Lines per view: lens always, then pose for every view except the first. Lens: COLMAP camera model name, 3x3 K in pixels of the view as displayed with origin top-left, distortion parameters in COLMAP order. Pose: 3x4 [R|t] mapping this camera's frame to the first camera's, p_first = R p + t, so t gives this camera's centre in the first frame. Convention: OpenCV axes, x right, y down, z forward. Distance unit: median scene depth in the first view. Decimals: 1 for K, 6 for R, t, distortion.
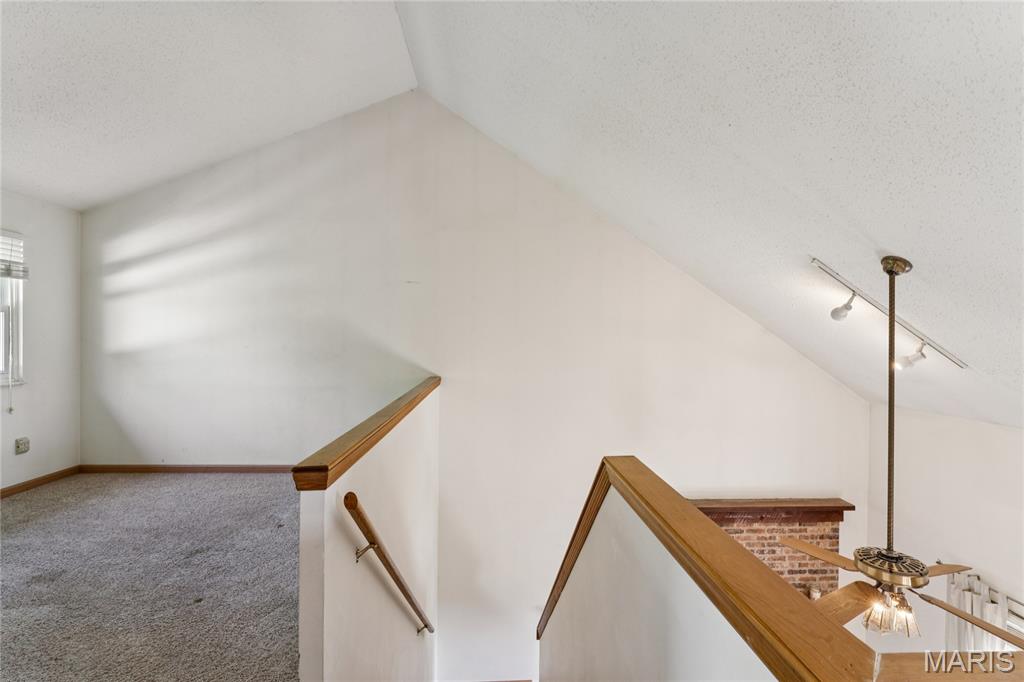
lens RADIAL K [[461.2, 0, 514.4], [0, 461.2, 342.7], [0, 0, 1]] dist [-0.004024, 0.000686]
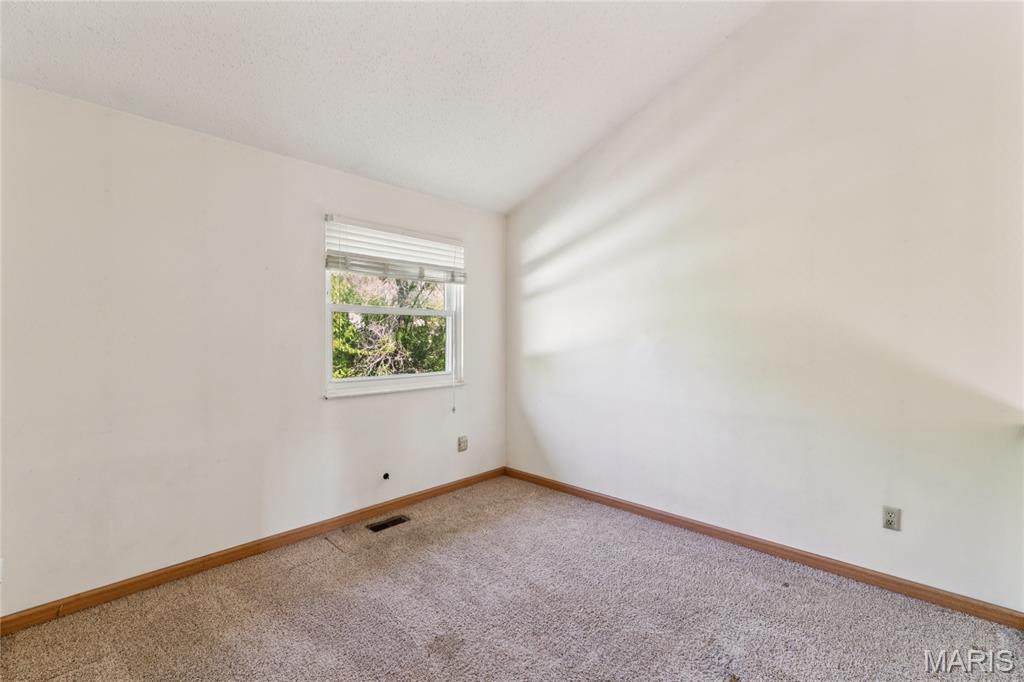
lens RADIAL K [[461.2, 0, 512.5], [0, 461.2, 341.3], [0, 0, 1]] dist [-0.004024, 0.000686]
pose [[0.704766, -0.001155, -0.709439, -0.245265], [-0.003434, 0.999981, -0.005040, -0.004145], [0.709431, 0.005988, 0.704749, 0.337590]]
